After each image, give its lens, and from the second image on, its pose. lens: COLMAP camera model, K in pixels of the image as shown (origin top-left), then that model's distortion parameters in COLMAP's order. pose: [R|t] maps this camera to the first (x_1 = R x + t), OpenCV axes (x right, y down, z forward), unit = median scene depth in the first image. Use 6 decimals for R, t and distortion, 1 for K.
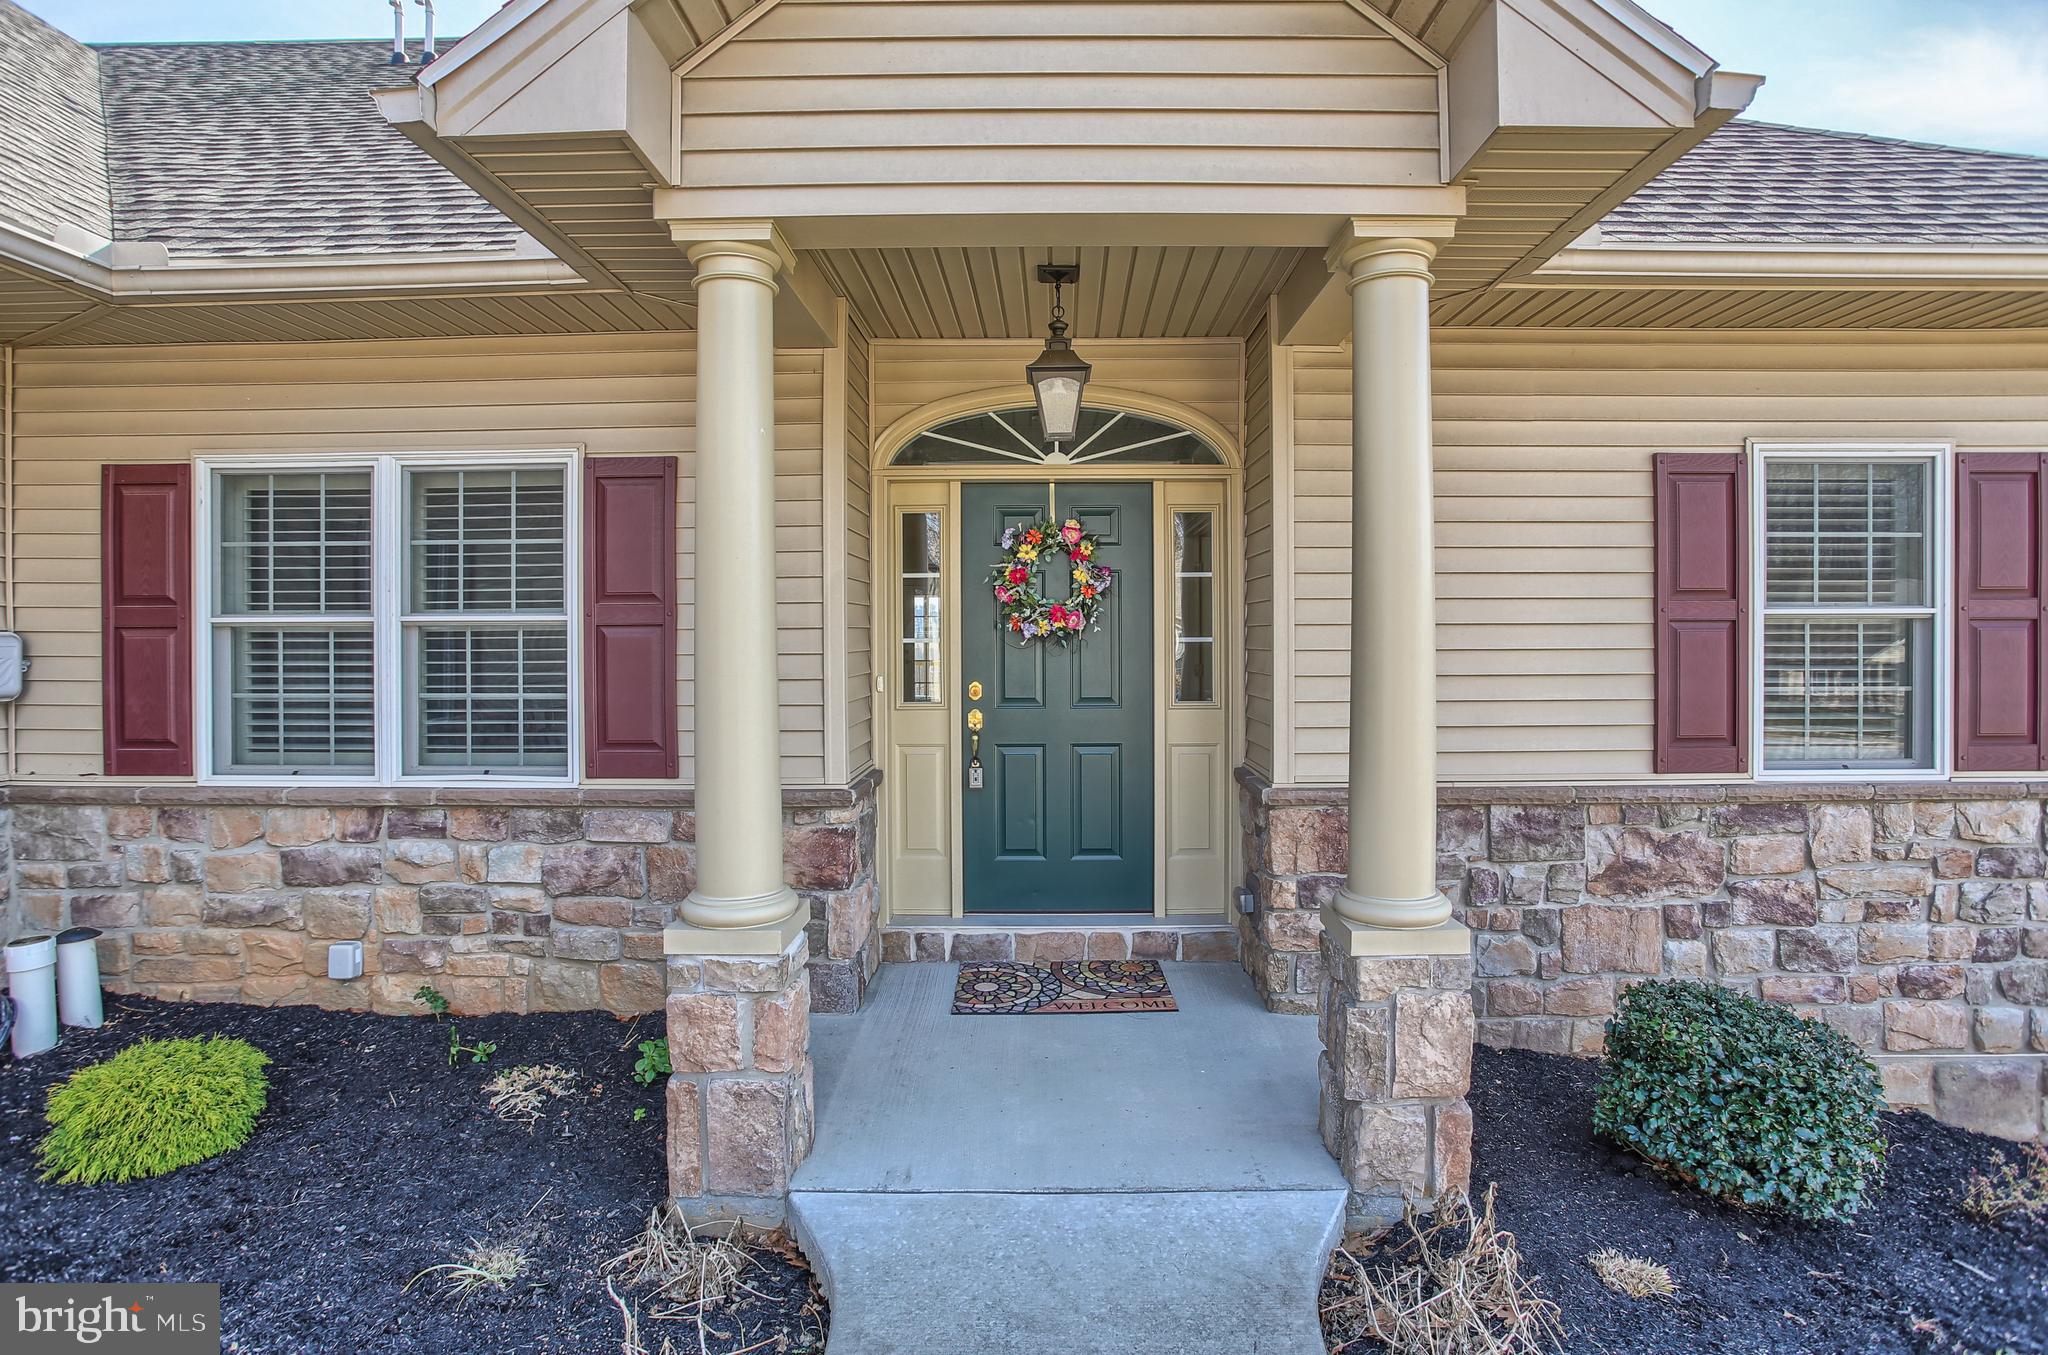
lens RADIAL K [[1082.7, 0, 1064.9], [0, 1082.7, 636.4], [0, 0, 1]] dist [-0.036076, 0.016015]
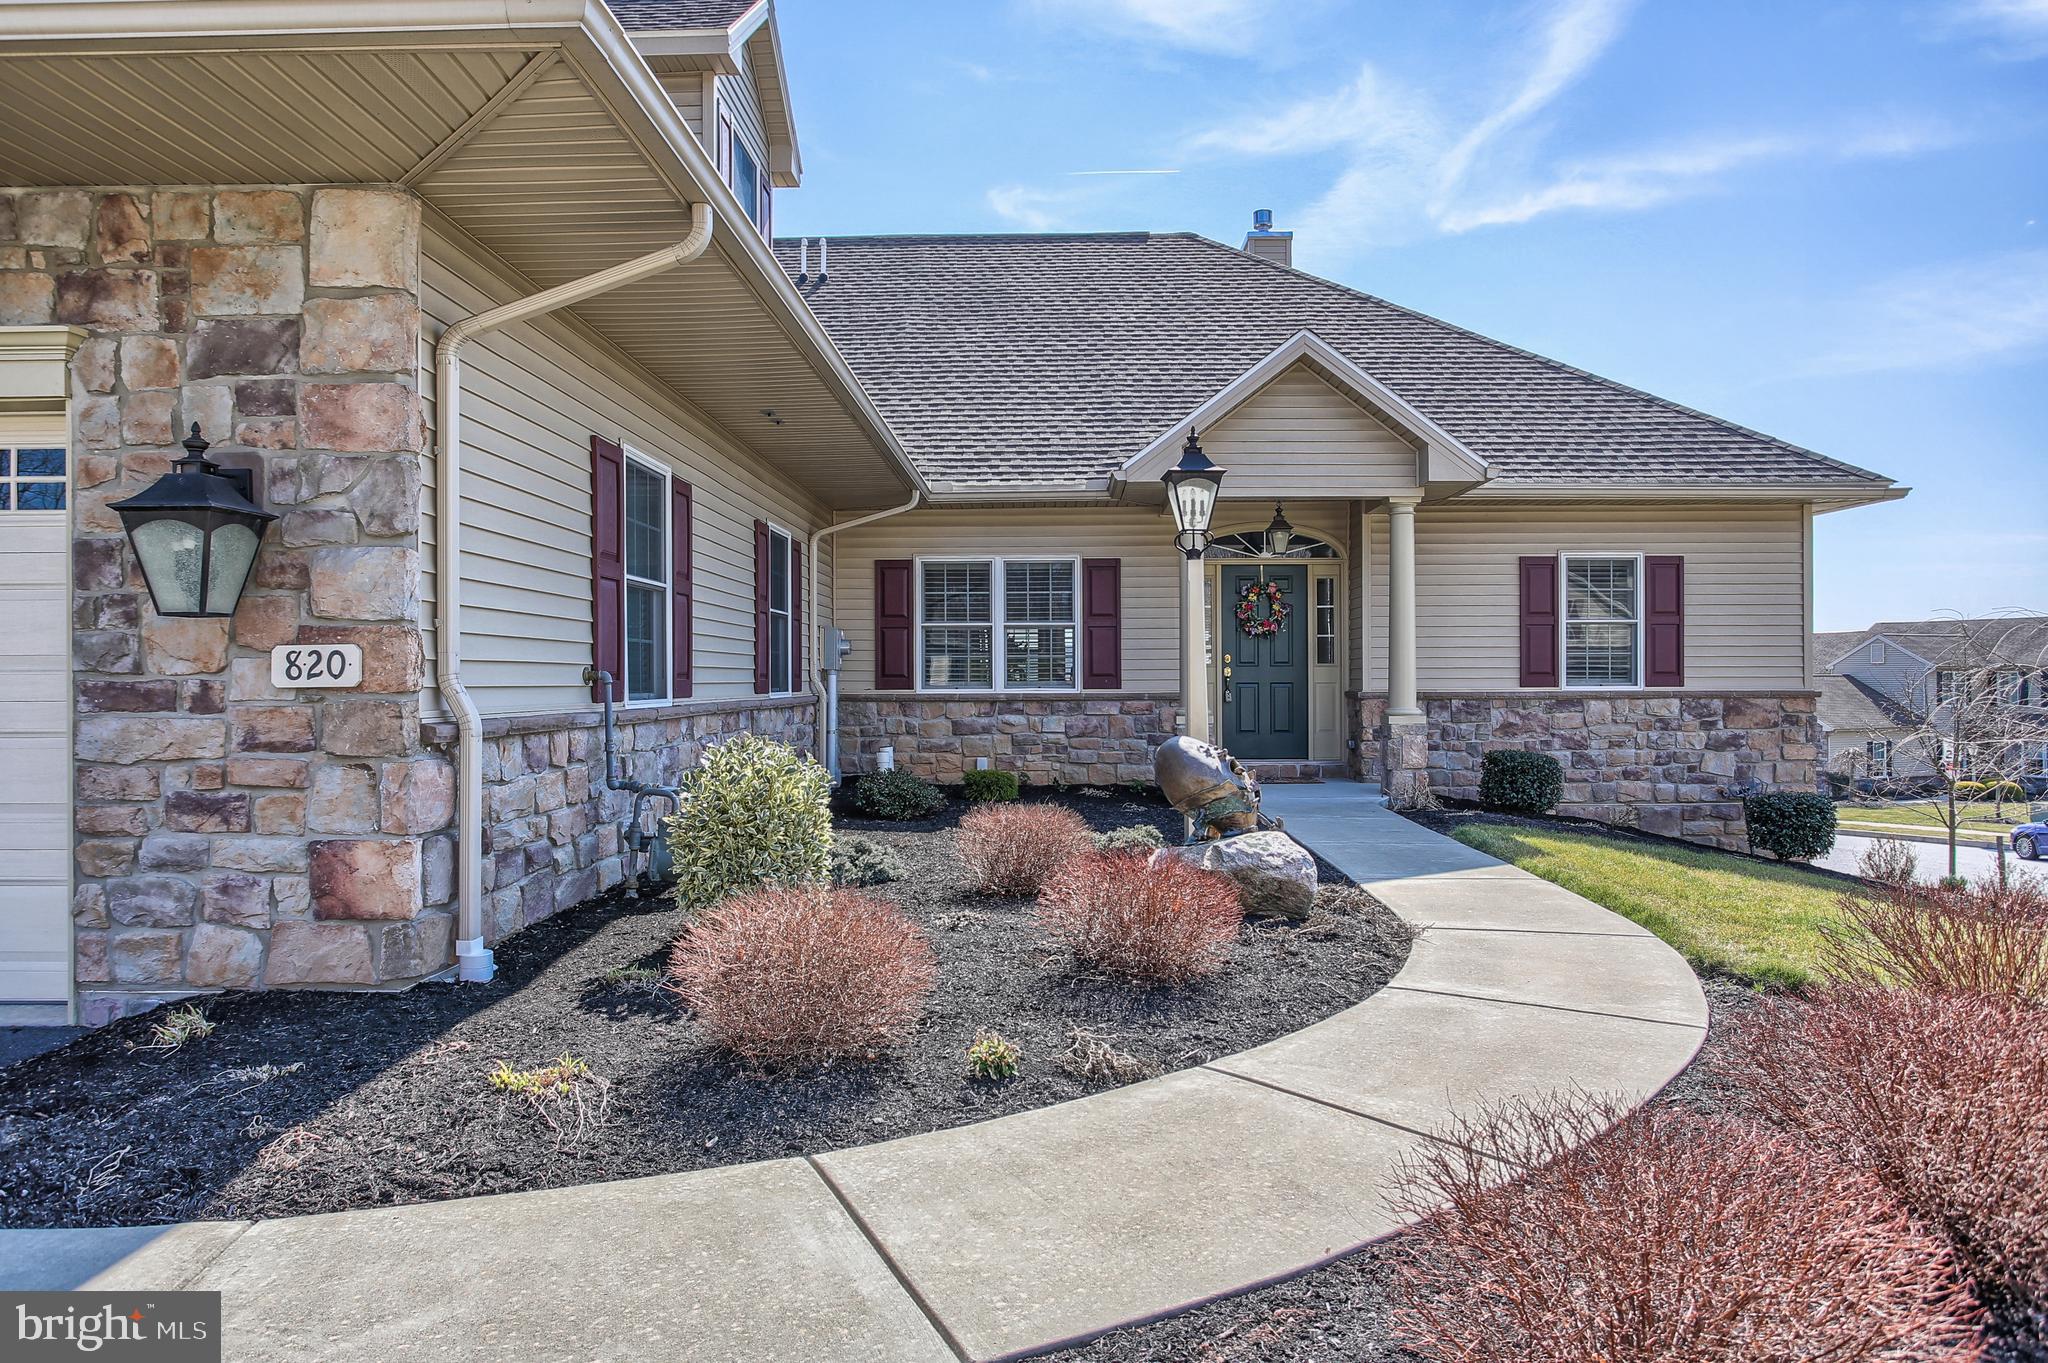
lens RADIAL K [[1360.7, 0, 1053.9], [0, 1360.7, 665.9], [0, 0, 1]] dist [-0.029073, 0.023084]
pose [[0.999879, -0.000246, -0.015577, -0.462195], [0.000005, 0.999881, -0.015453, 0.126725], [0.015579, 0.015451, 0.999759, -2.099546]]
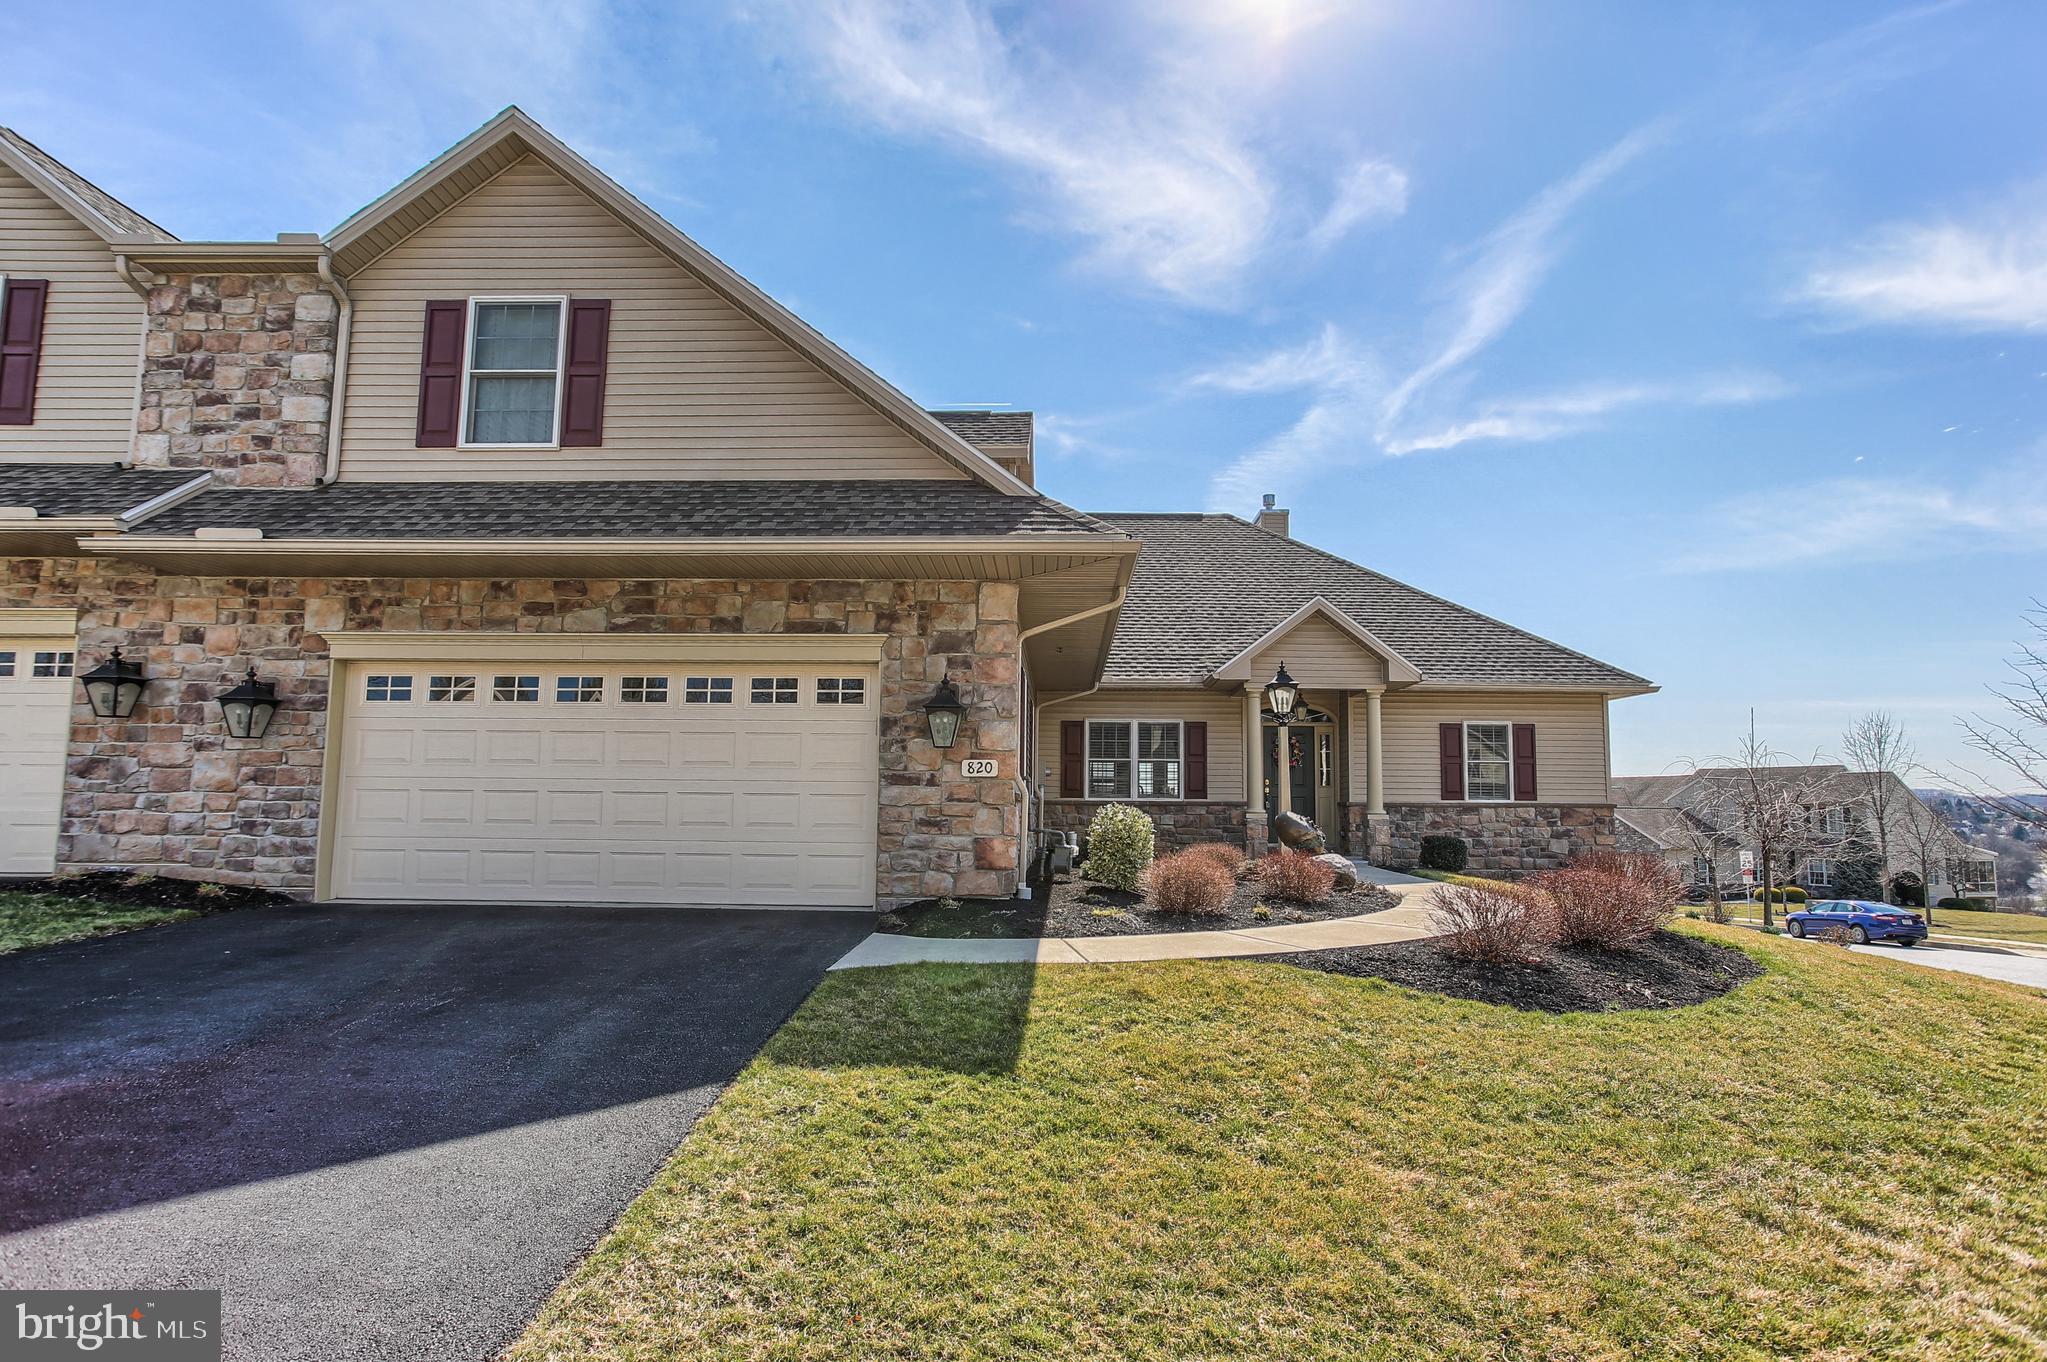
lens RADIAL K [[1125.4, 0, 1079.6], [0, 1125.4, 675.7], [0, 0, 1]] dist [-0.038003, 0.009347]
pose [[0.999866, 0.013687, 0.008970, -0.889045], [-0.012467, 0.992167, -0.124292, 0.205419], [-0.010601, 0.124163, 0.992205, -3.322081]]
